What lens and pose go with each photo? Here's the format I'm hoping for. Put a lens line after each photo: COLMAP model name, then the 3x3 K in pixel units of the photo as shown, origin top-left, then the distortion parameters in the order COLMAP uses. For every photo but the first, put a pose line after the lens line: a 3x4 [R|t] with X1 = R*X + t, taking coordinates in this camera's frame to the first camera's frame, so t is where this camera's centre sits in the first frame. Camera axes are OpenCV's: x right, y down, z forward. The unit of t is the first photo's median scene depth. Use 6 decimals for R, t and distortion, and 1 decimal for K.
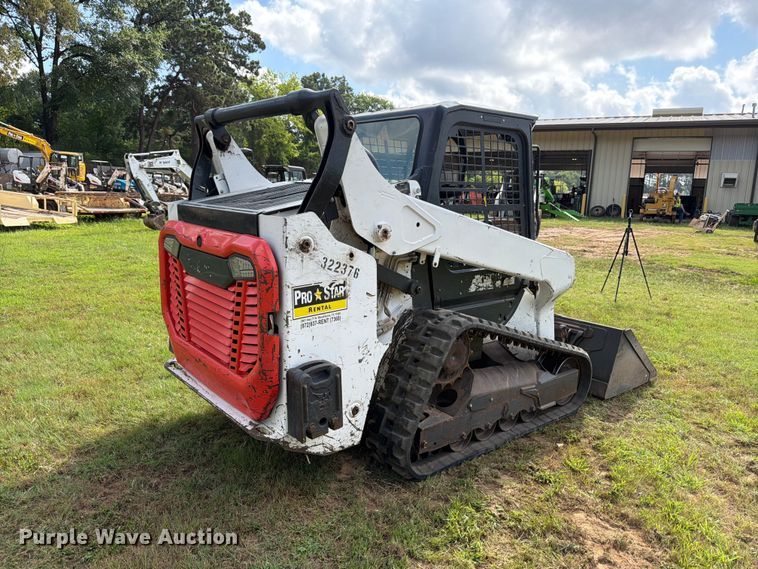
lens RADIAL K [[552.2, 0, 386.4], [0, 552.2, 282.4], [0, 0, 1]] dist [0.036673, -0.046344]
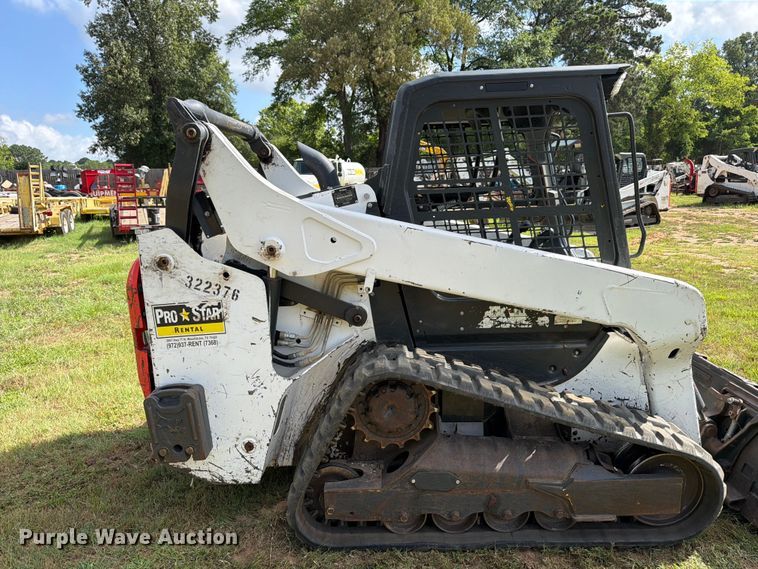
lens RADIAL K [[545.6, 0, 370.4], [0, 545.6, 284.1], [0, 0, 1]] dist [0.033180, -0.031468]
pose [[0.754007, 0.071146, -0.653002, 0.060474], [-0.059746, 0.997424, 0.039684, -0.007250], [0.654144, 0.009093, 0.756315, 0.041691]]
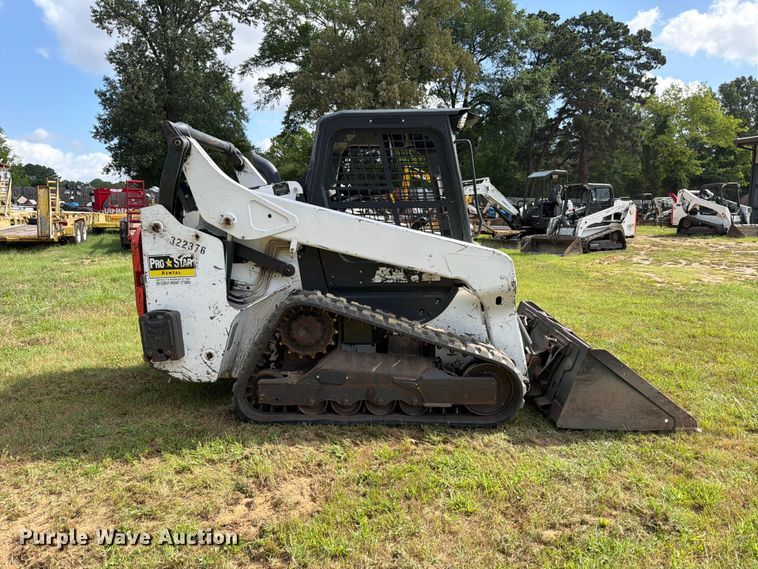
lens RADIAL K [[540.8, 0, 379.0], [0, 540.8, 284.5], [0, 0, 1]] dist [0.060843, -0.068663]
pose [[0.754914, 0.059437, -0.653125, 0.100499], [-0.086617, 0.996197, -0.009457, 0.003668], [0.650079, 0.063711, 0.757191, 0.024535]]
